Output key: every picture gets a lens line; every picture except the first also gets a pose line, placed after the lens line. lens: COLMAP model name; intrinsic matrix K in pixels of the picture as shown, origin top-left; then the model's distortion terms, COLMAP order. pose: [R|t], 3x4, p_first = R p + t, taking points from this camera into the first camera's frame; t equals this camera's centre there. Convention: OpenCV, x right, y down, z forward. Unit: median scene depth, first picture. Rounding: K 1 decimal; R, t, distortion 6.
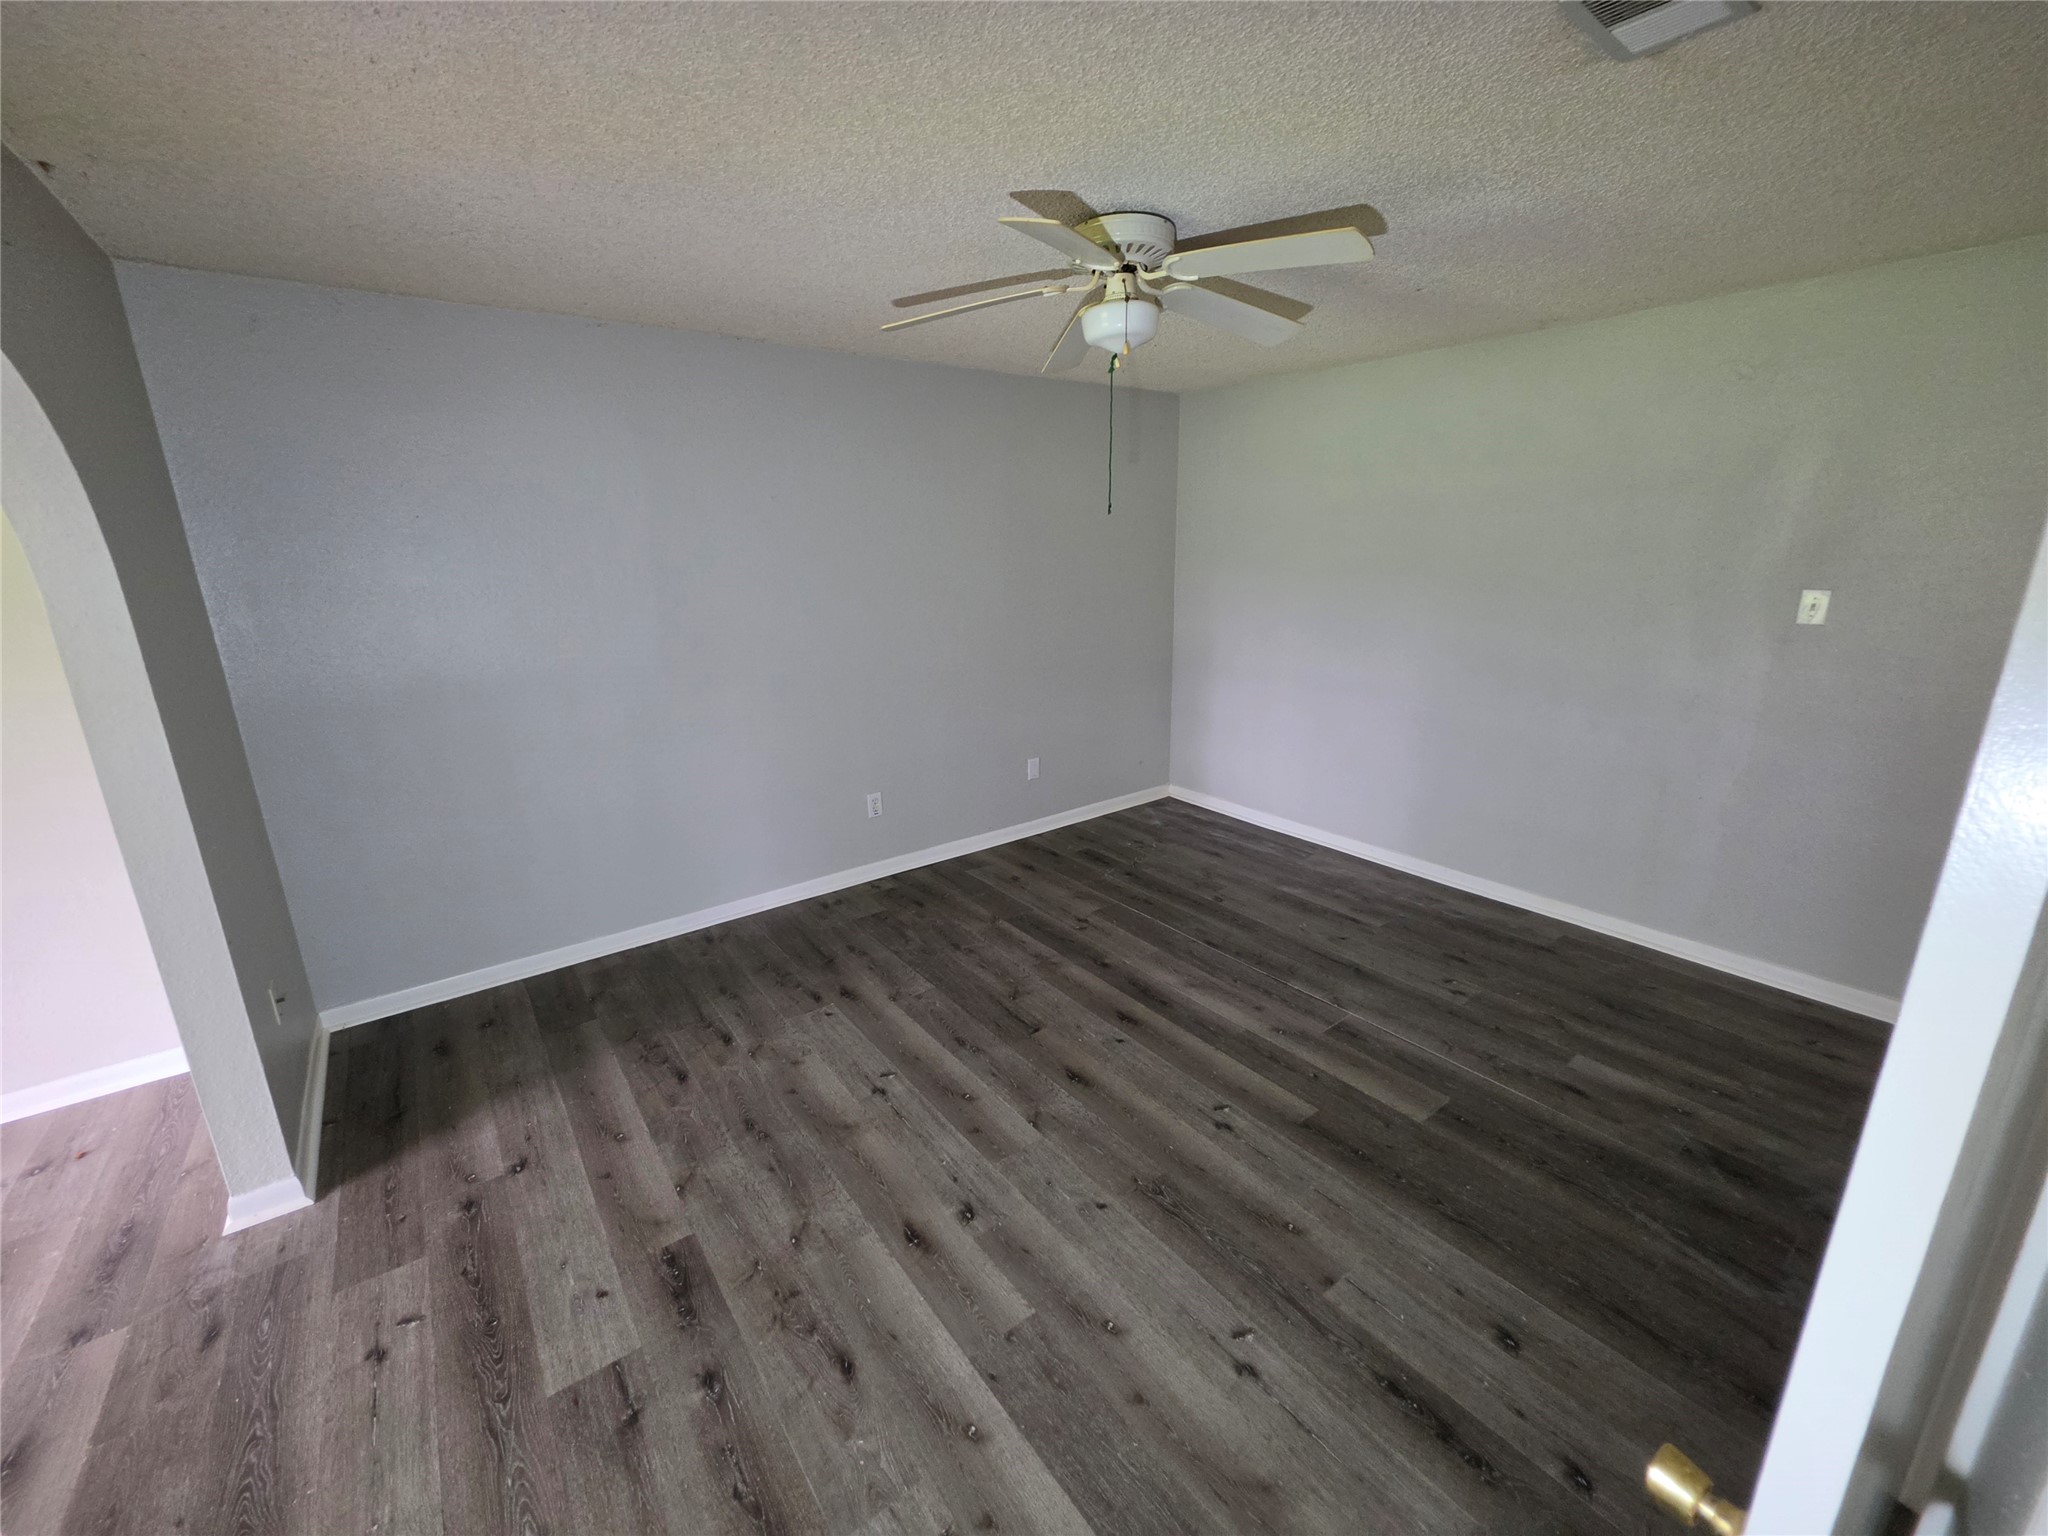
lens RADIAL K [[823.4, 0, 1020.8], [0, 823.4, 763.3], [0, 0, 1]] dist [-0.004340, 0.000945]
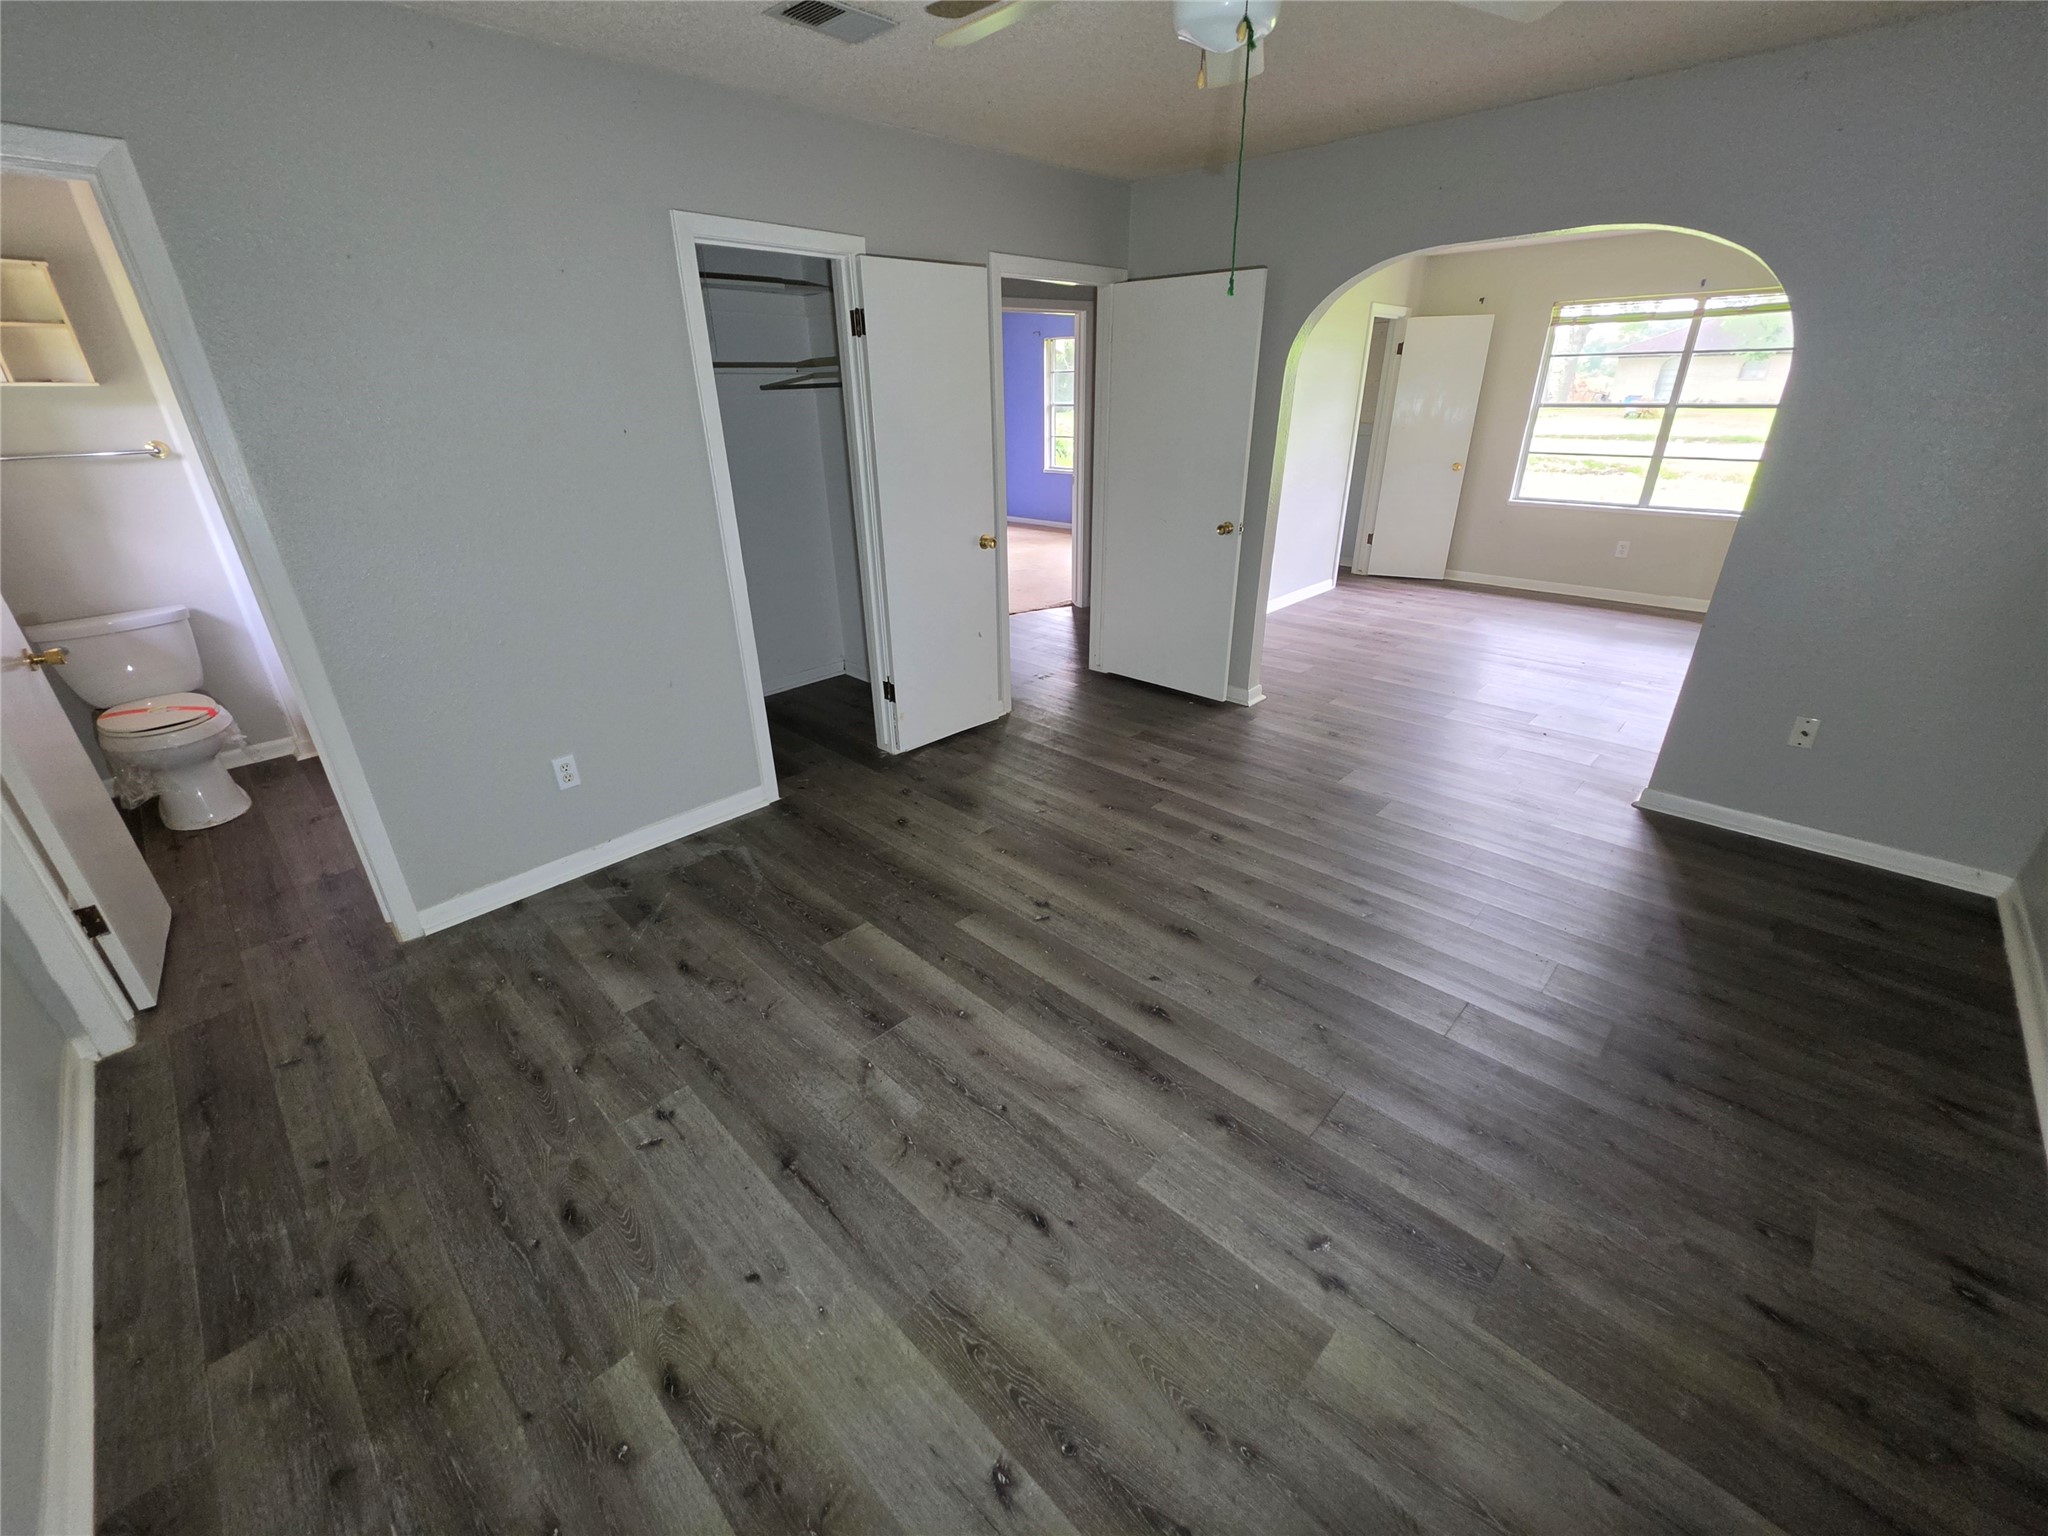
lens RADIAL K [[823.4, 0, 1020.8], [0, 823.4, 763.3], [0, 0, 1]] dist [-0.004340, 0.000945]
pose [[-0.987222, 0.094156, -0.128561, 0.365809], [-0.008893, 0.772960, 0.634392, -0.393355], [0.159104, 0.627429, -0.762246, 1.578867]]
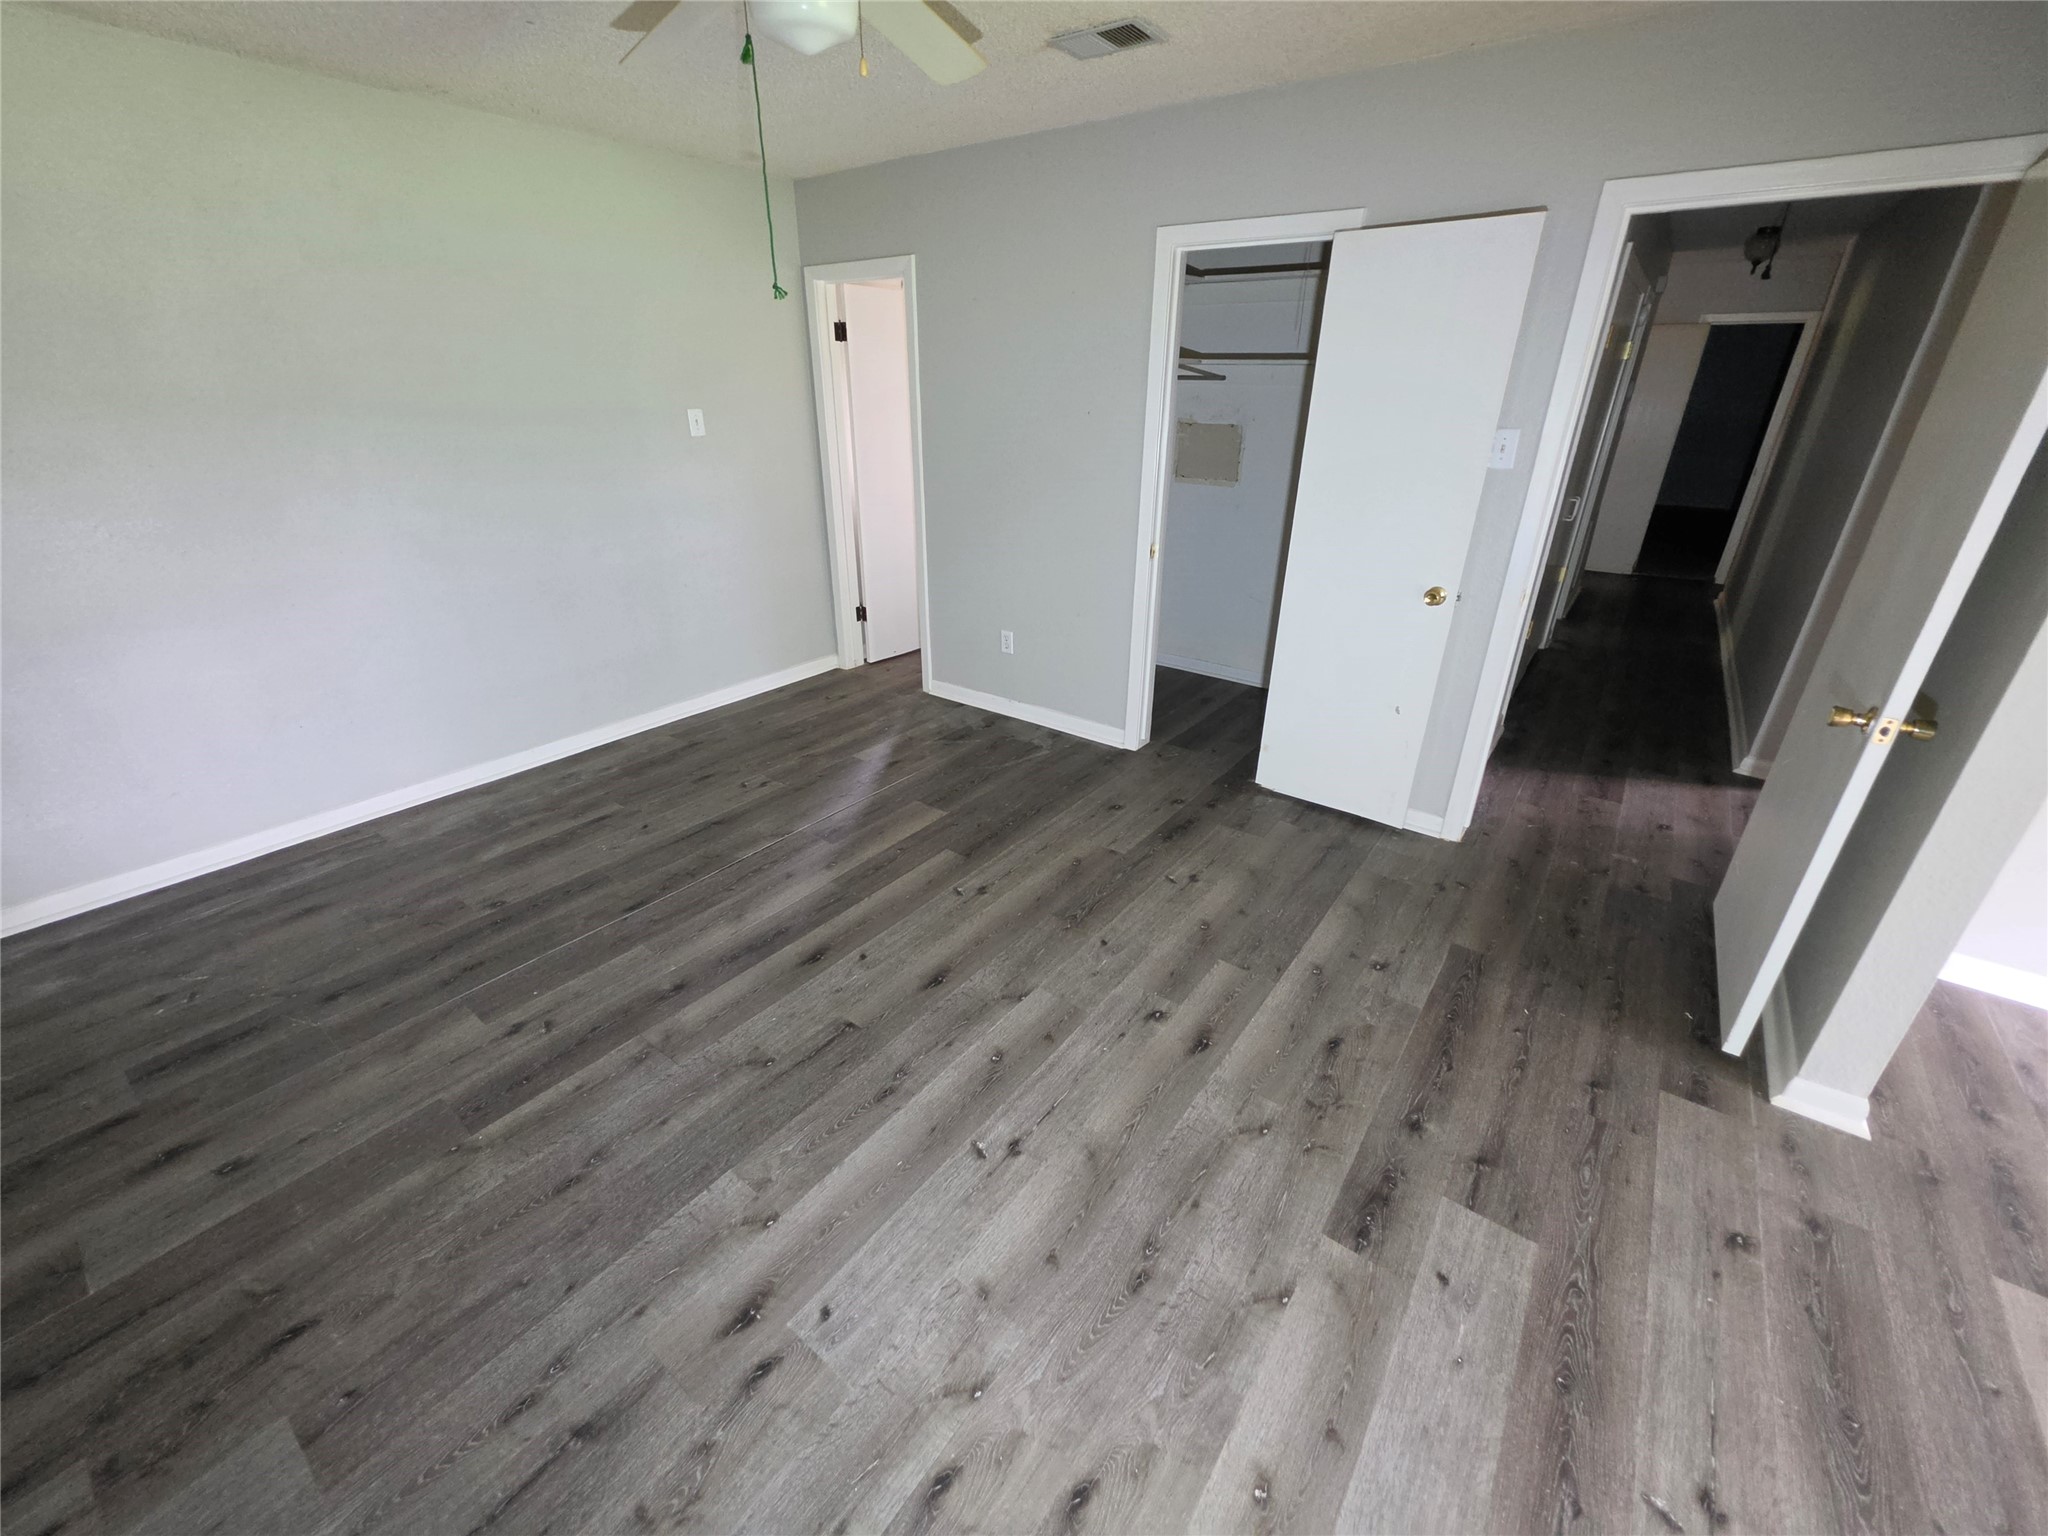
lens RADIAL K [[823.4, 0, 1020.8], [0, 823.4, 763.3], [0, 0, 1]] dist [-0.004340, 0.000945]
pose [[-0.279529, -0.389657, 0.877514, -0.657137], [0.247419, 0.853847, 0.457962, -0.213023], [-0.927711, 0.345128, -0.142266, 0.953855]]
